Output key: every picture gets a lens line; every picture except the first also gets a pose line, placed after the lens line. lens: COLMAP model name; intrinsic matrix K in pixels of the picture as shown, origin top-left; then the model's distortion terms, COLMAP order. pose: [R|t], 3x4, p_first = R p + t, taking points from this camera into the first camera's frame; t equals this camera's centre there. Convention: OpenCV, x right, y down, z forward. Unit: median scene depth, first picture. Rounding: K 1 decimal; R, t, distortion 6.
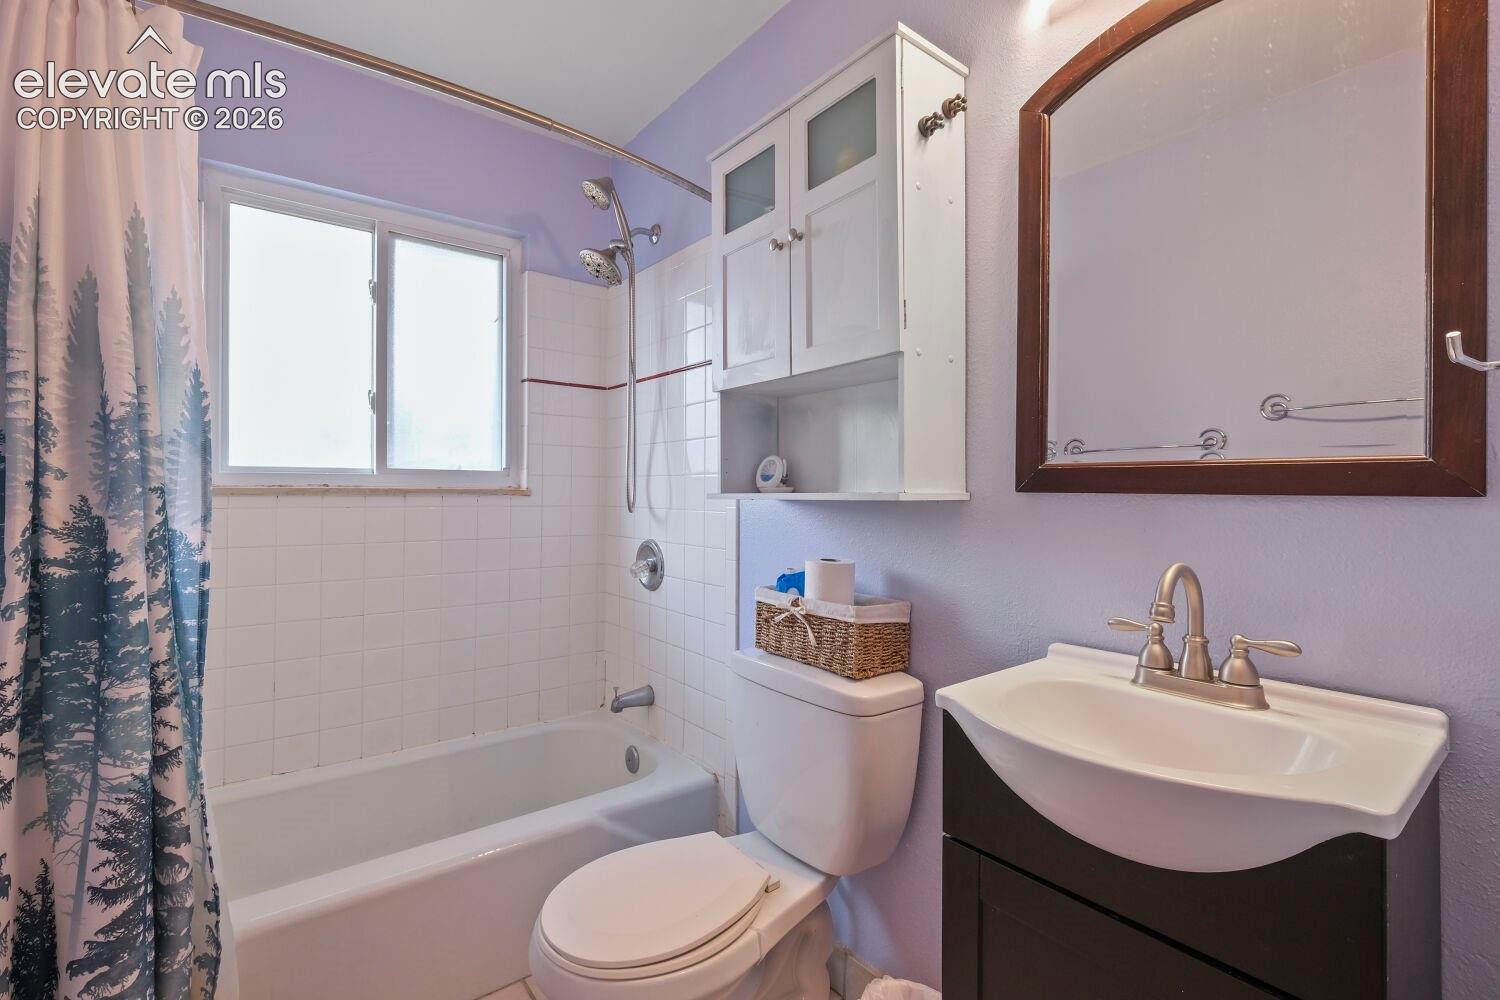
lens RADIAL K [[656.4, 0, 750.0], [0, 656.4, 500.0], [0, 0, 1]] dist [-0.000749, -0.000262]
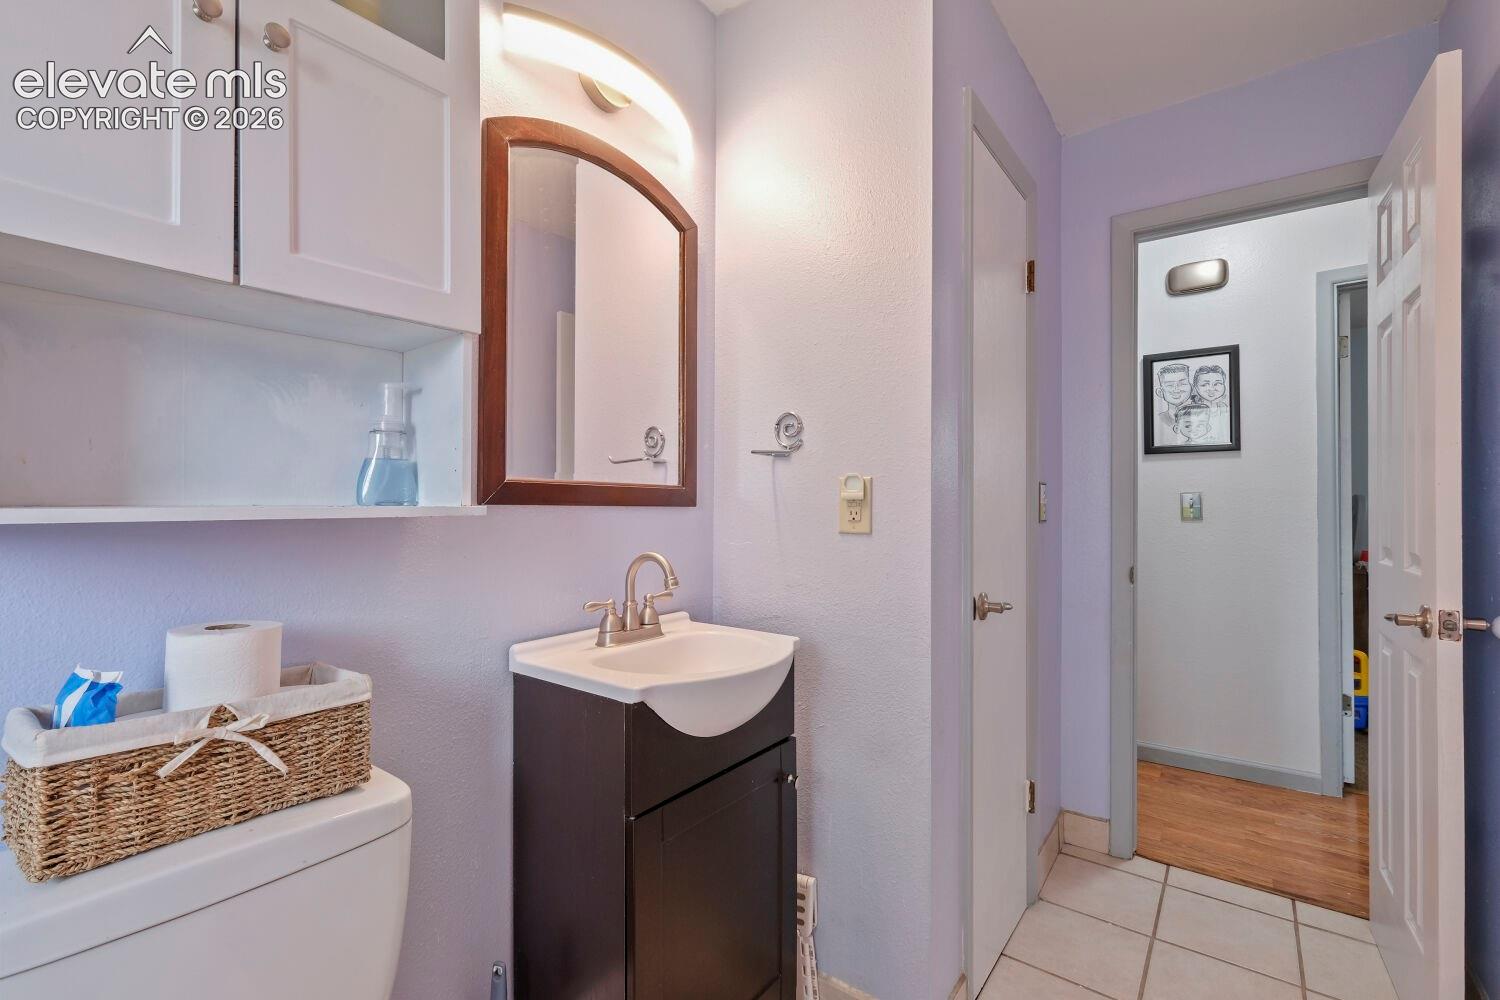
lens RADIAL K [[656.4, 0, 750.0], [0, 656.4, 500.0], [0, 0, 1]] dist [-0.000749, -0.000262]
pose [[-0.248237, -0.000964, 0.968699, -0.634657], [0.001048, 0.999999, 0.001263, -0.018910], [-0.968699, 0.001329, -0.248236, 0.849198]]
